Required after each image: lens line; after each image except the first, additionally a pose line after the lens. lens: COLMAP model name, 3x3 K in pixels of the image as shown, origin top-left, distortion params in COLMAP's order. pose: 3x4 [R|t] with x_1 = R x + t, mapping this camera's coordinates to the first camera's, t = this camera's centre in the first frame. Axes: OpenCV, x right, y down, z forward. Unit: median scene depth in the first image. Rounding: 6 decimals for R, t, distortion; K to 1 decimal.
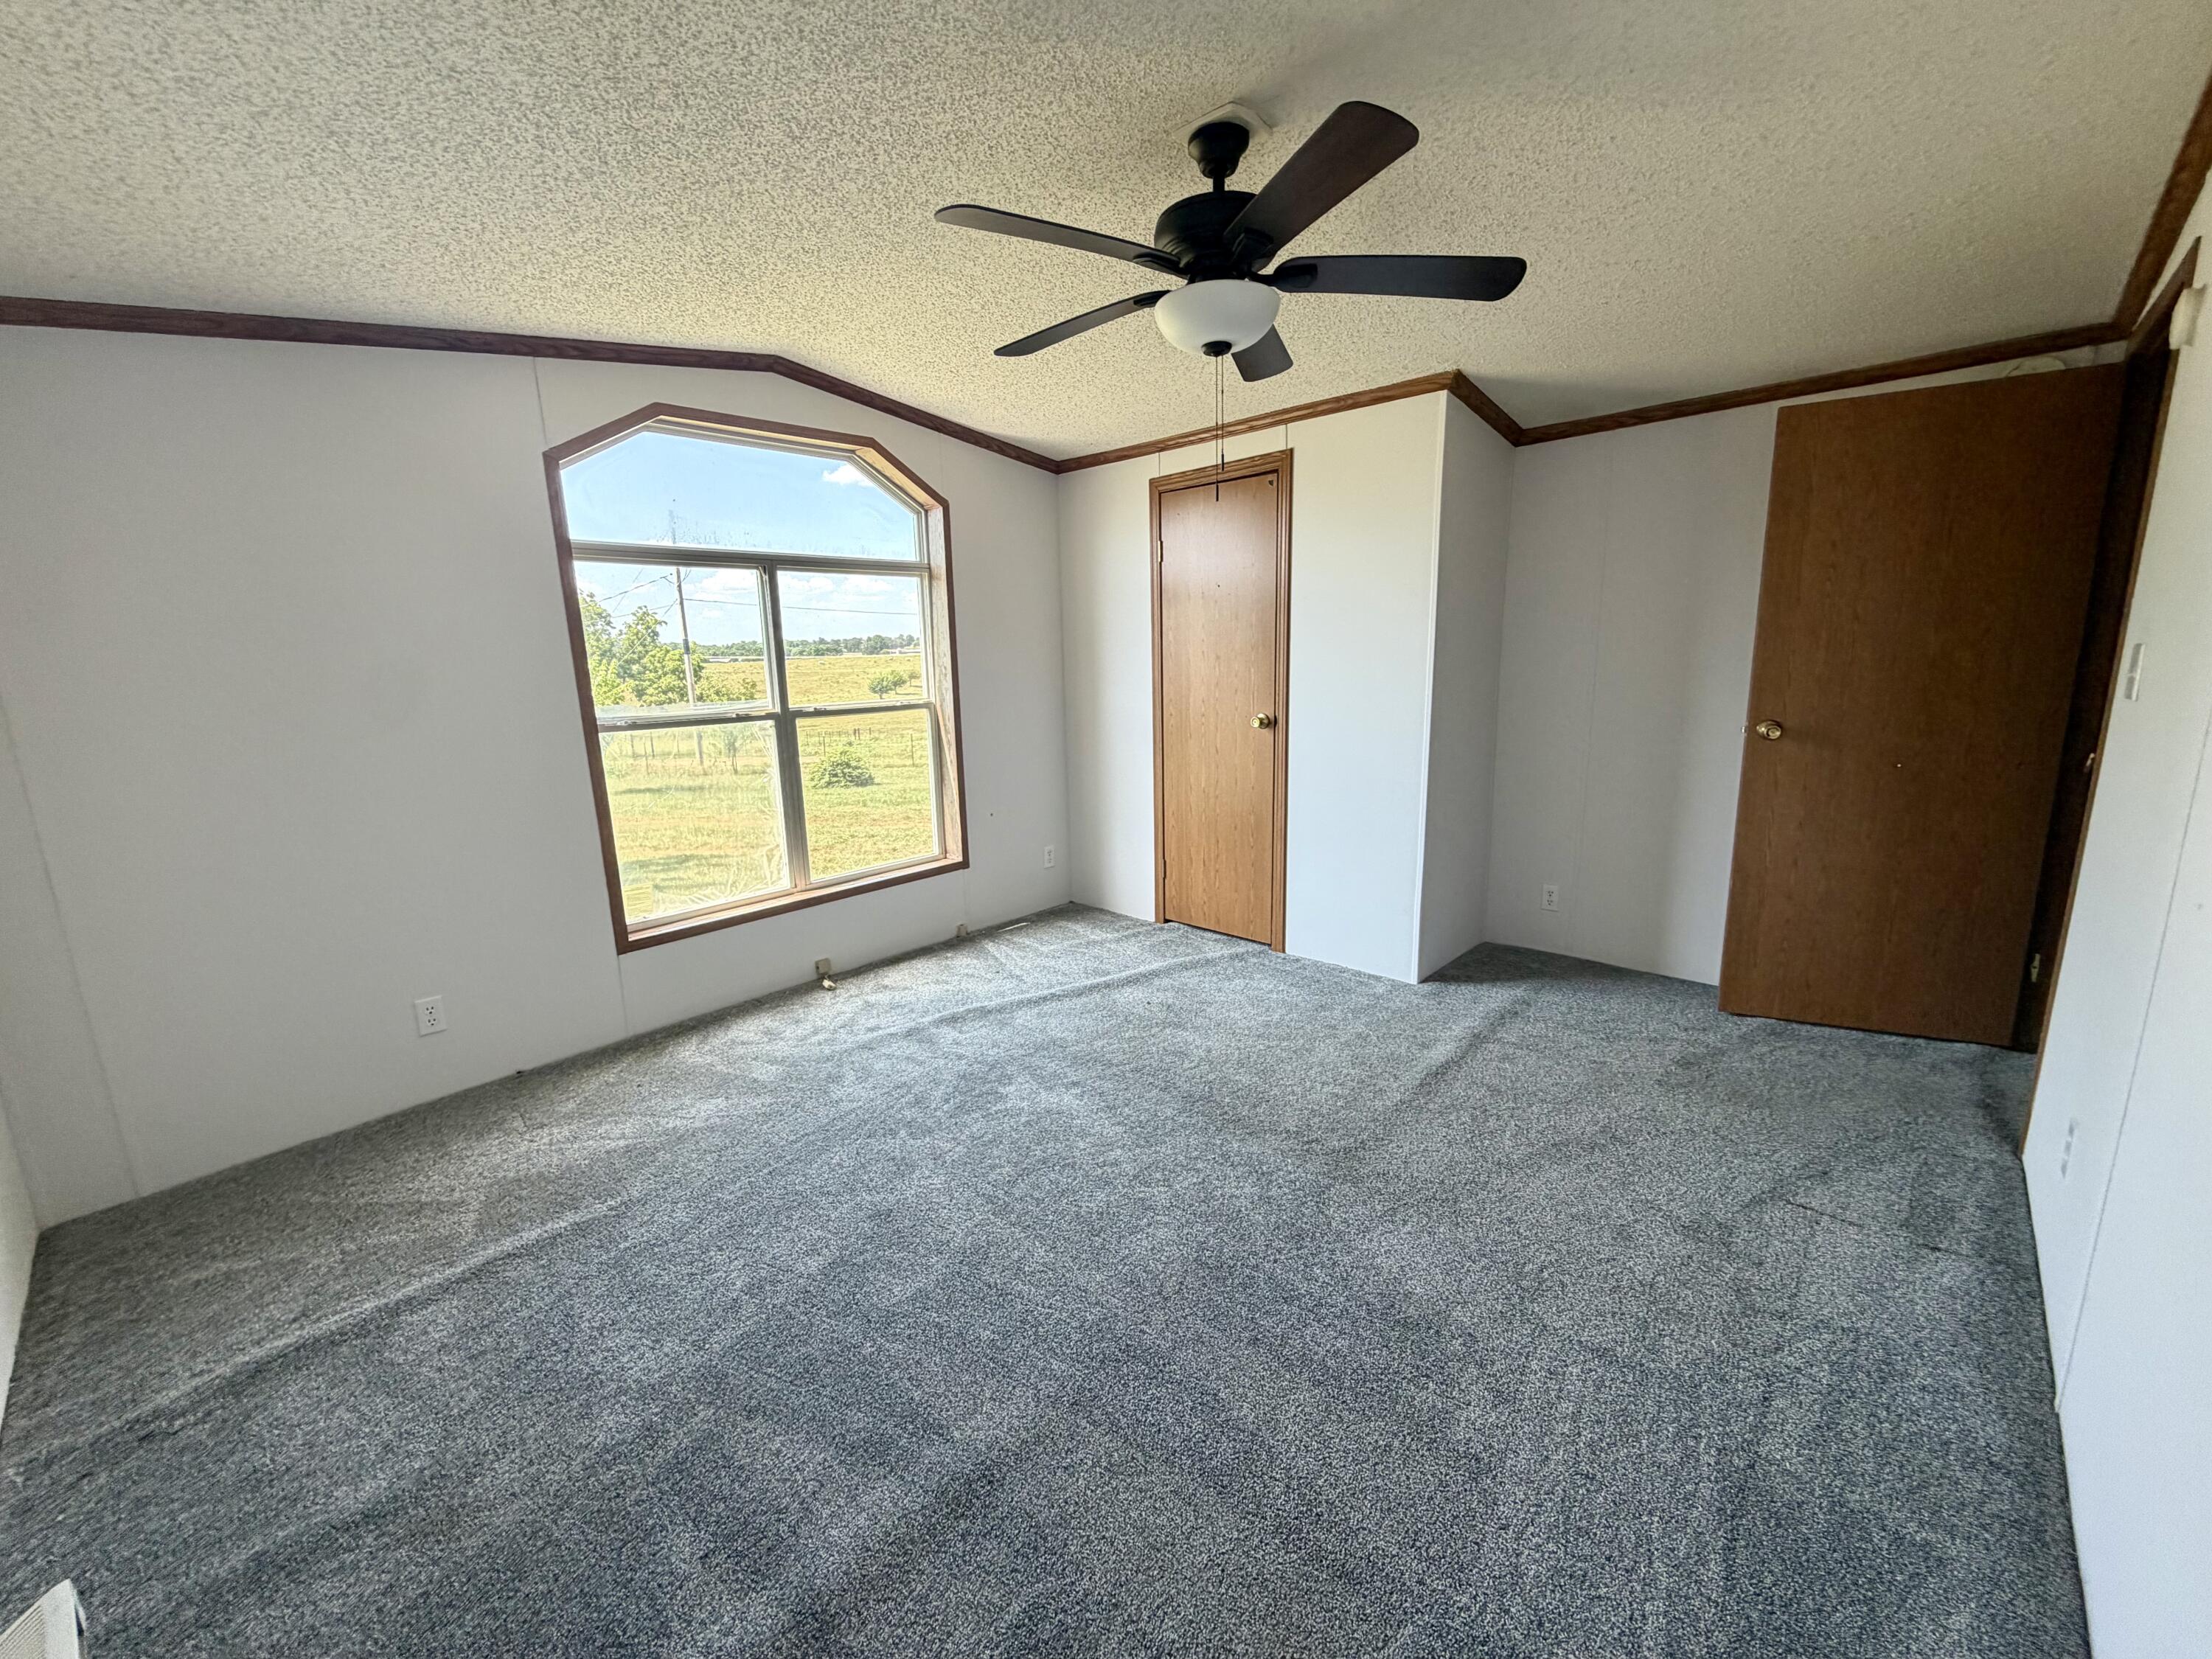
lens RADIAL K [[887.2, 0, 1098.4], [0, 887.2, 826.9], [0, 0, 1]] dist [0.000453, 0.000241]
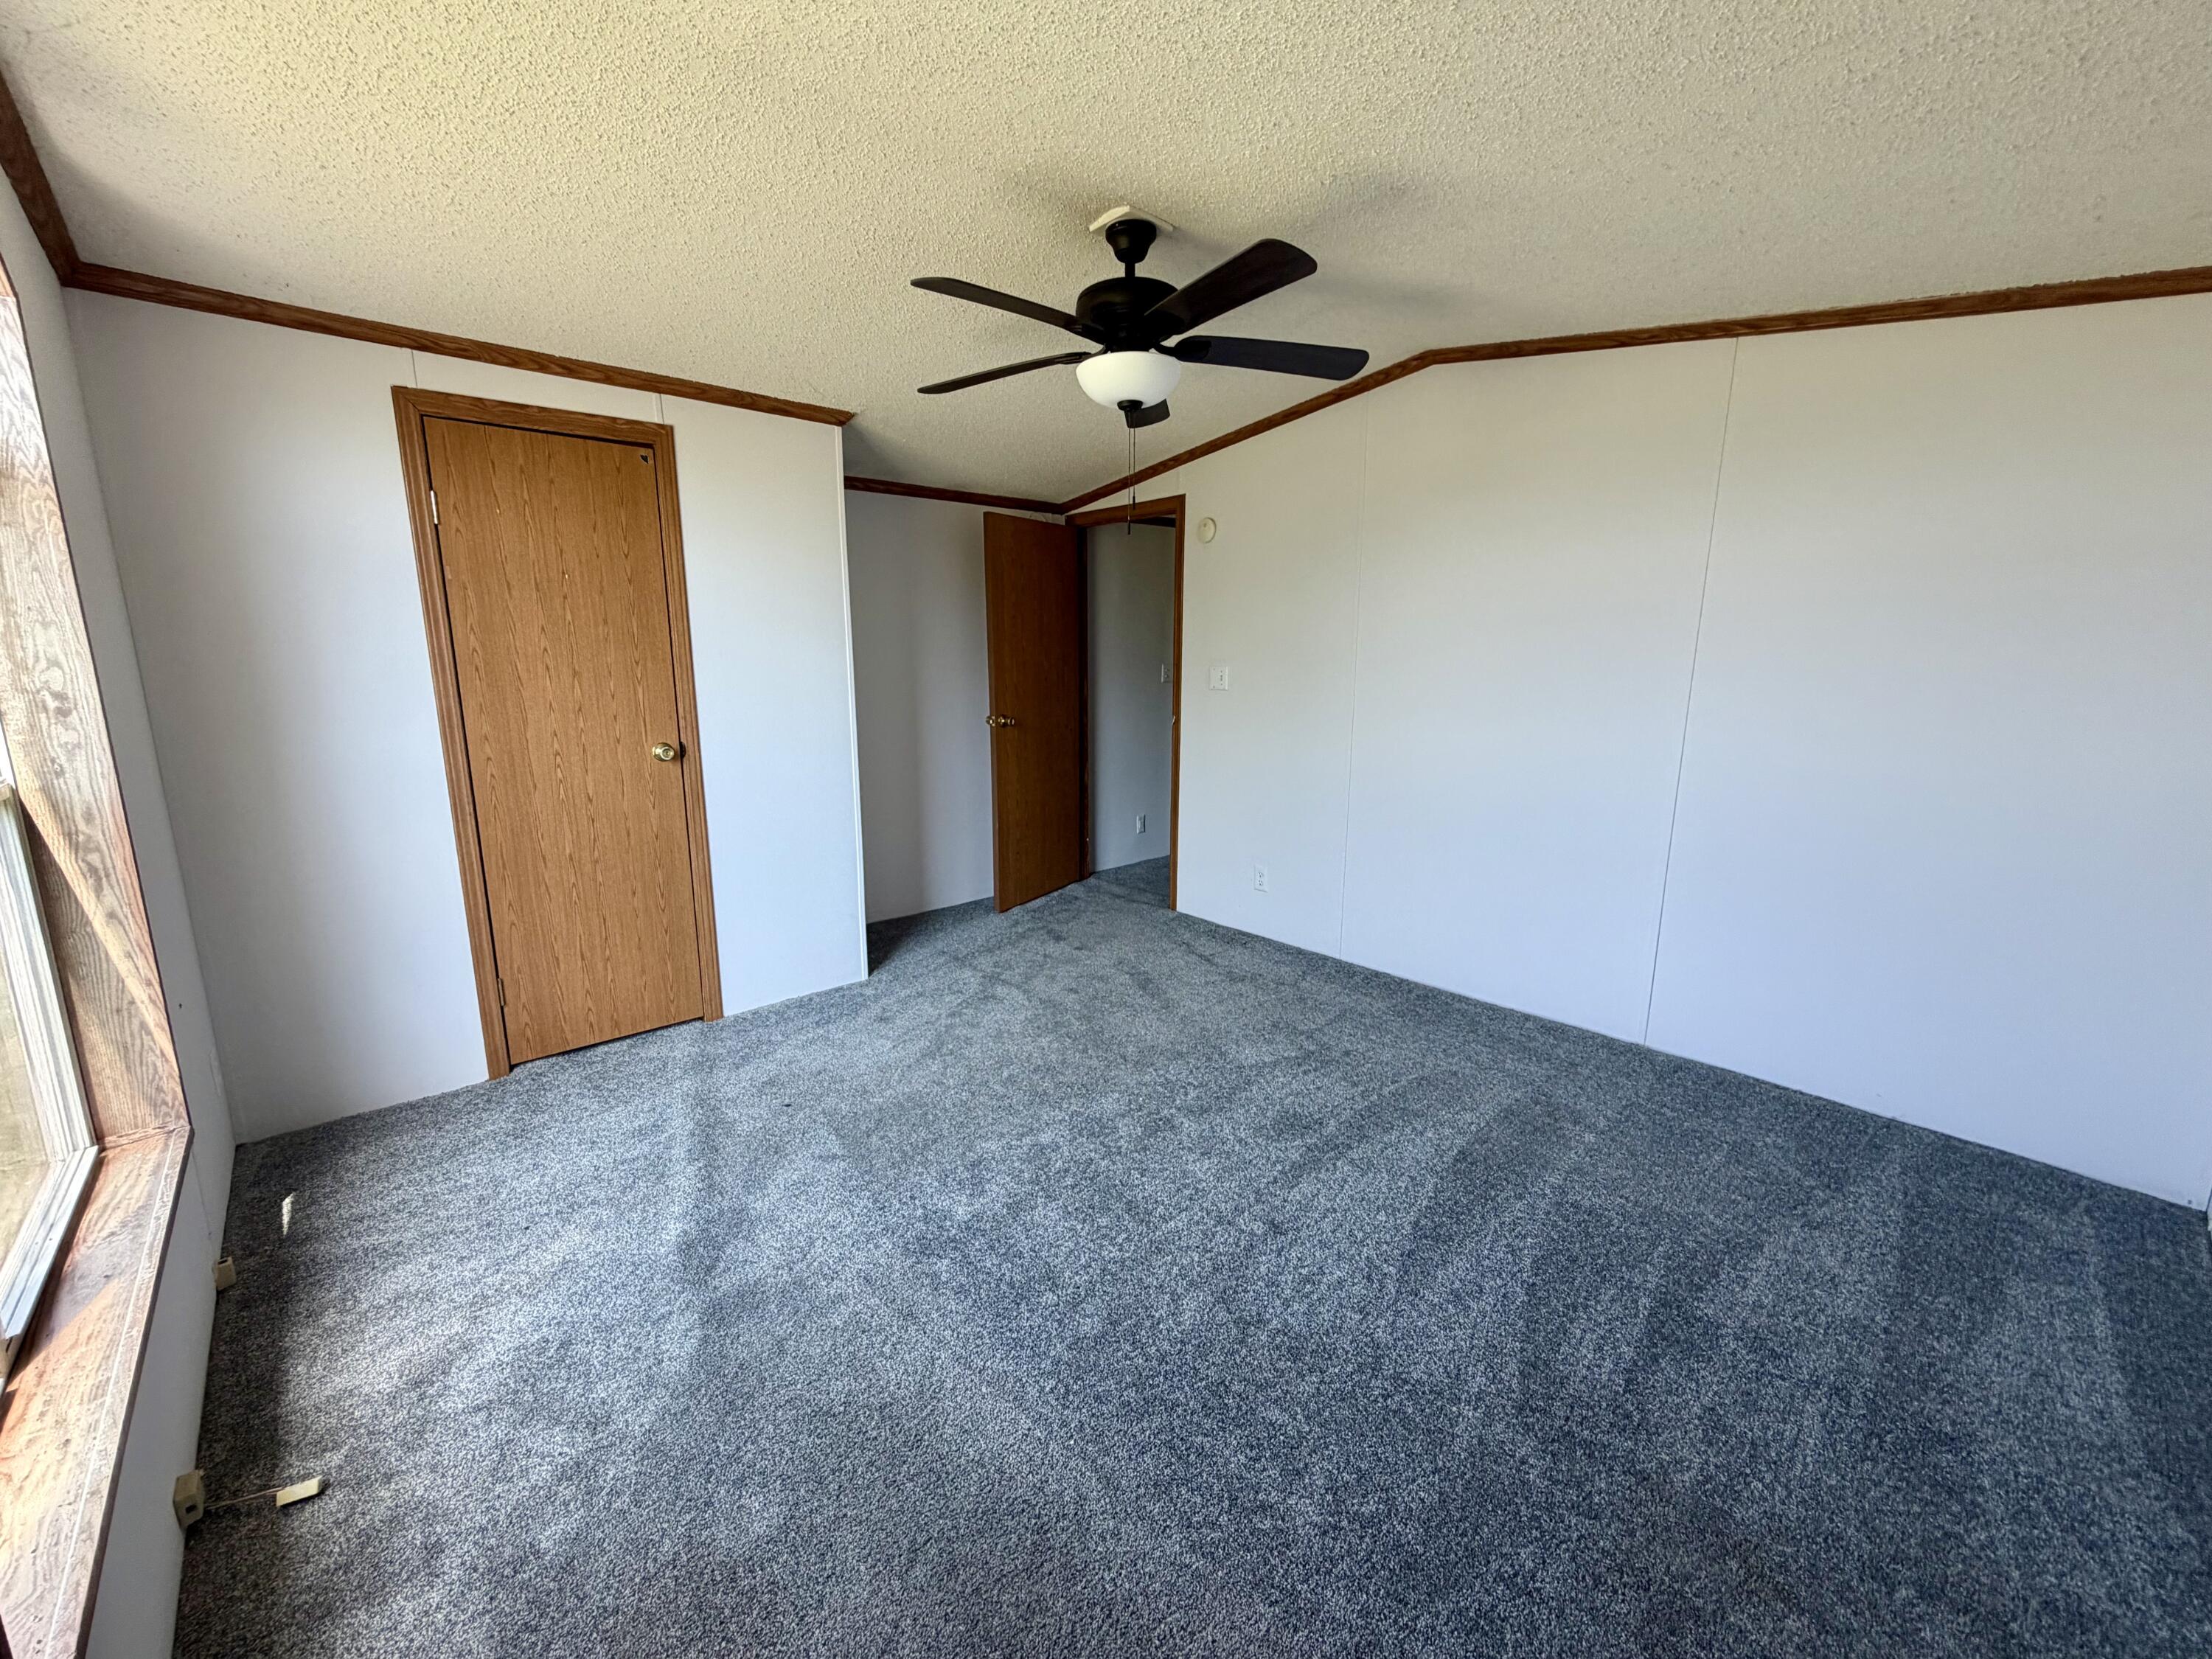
lens RADIAL K [[887.2, 0, 1101.5], [0, 887.2, 823.7], [0, 0, 1]] dist [0.000453, 0.000241]
pose [[0.083689, -0.160858, 0.983423, -0.630508], [0.195916, 0.970280, 0.142036, -0.098506], [-0.977043, 0.180781, 0.112717, 0.567483]]
